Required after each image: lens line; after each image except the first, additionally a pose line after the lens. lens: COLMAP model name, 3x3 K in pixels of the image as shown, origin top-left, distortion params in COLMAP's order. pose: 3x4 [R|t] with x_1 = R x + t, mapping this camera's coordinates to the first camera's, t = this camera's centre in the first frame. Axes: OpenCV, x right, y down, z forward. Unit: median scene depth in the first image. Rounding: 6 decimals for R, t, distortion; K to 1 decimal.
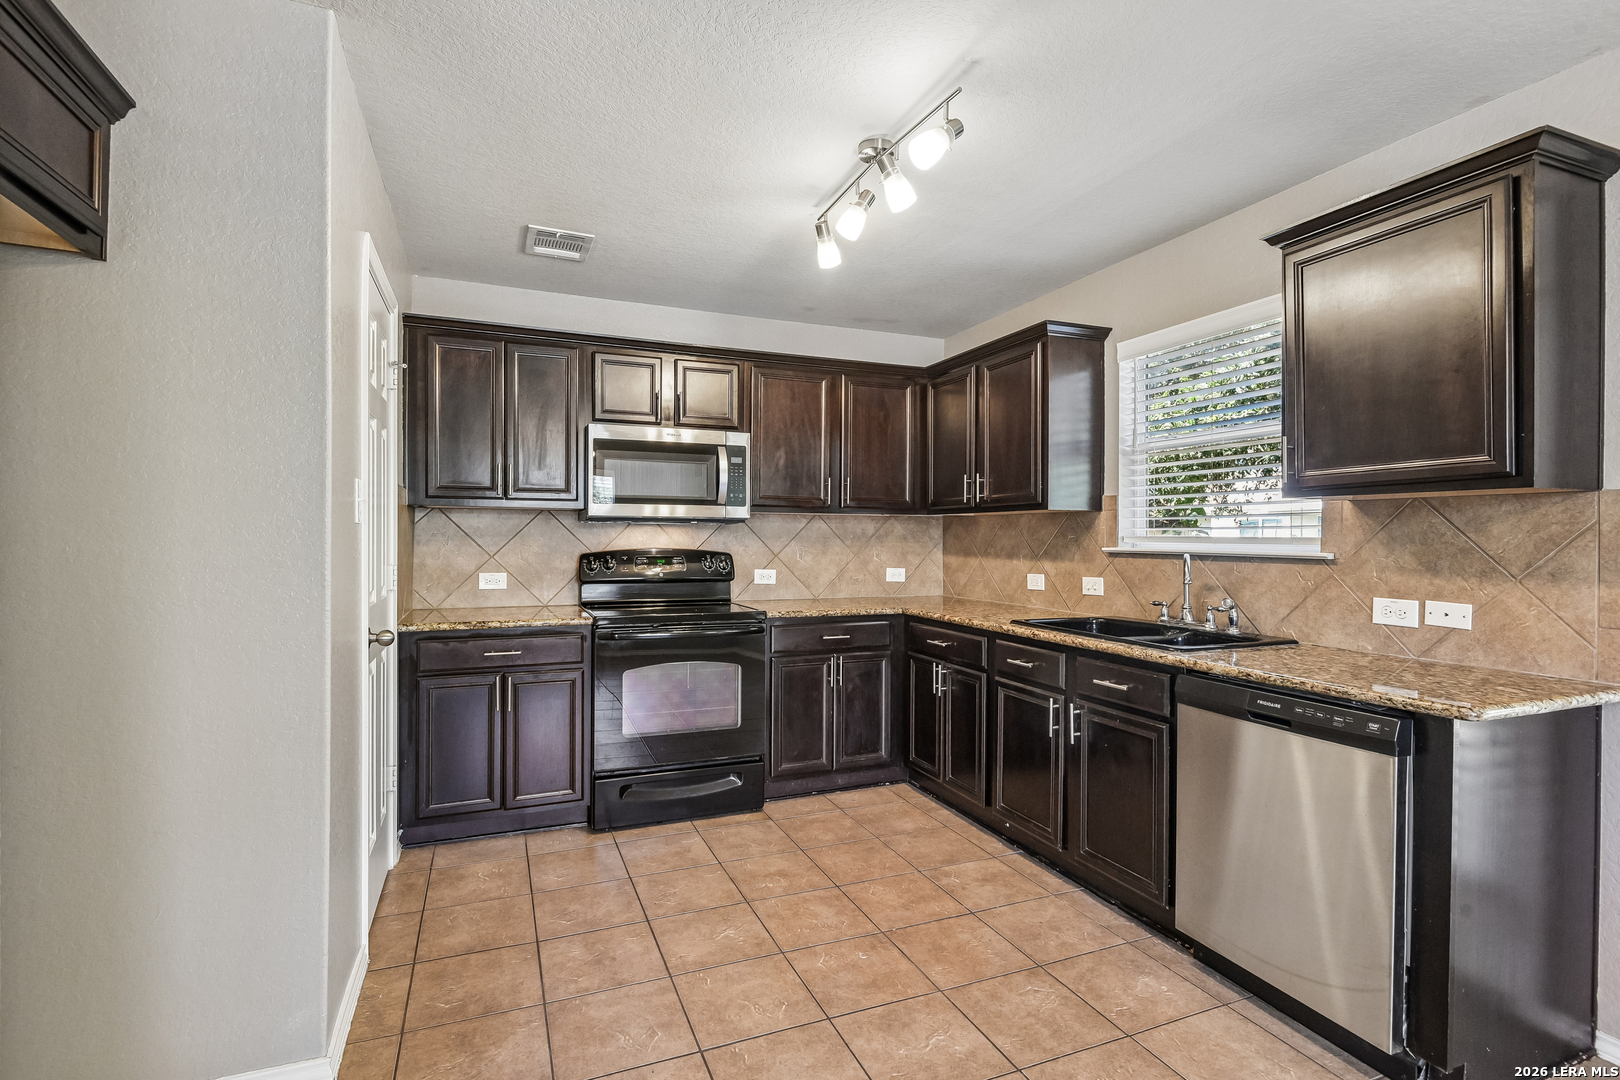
lens RADIAL K [[801.9, 0, 812.8], [0, 801.9, 535.8], [0, 0, 1]] dist [-0.003567, -0.004487]
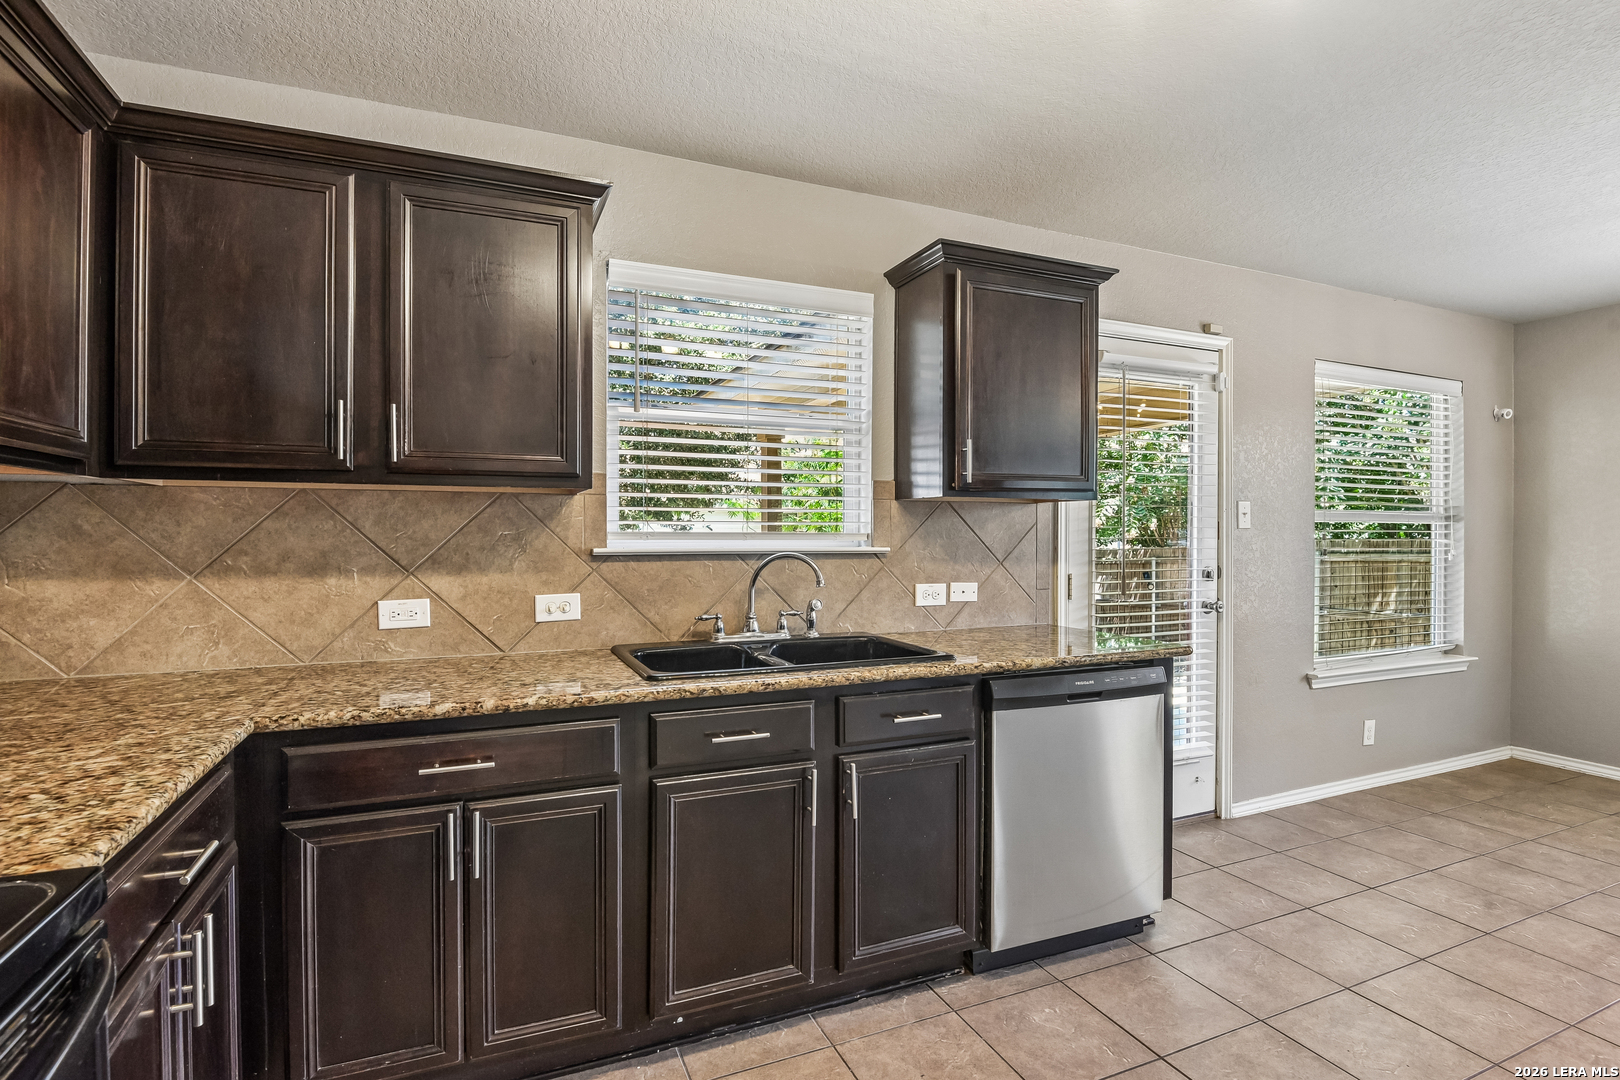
lens RADIAL K [[766.3, 0, 803.6], [0, 766.3, 527.8], [0, 0, 1]] dist [0.000157, -0.006468]
pose [[-0.030724, -0.001600, 0.999527, -0.314985], [-0.004372, 0.999989, 0.001466, -0.004801], [-0.999518, -0.004325, -0.030731, 0.905775]]
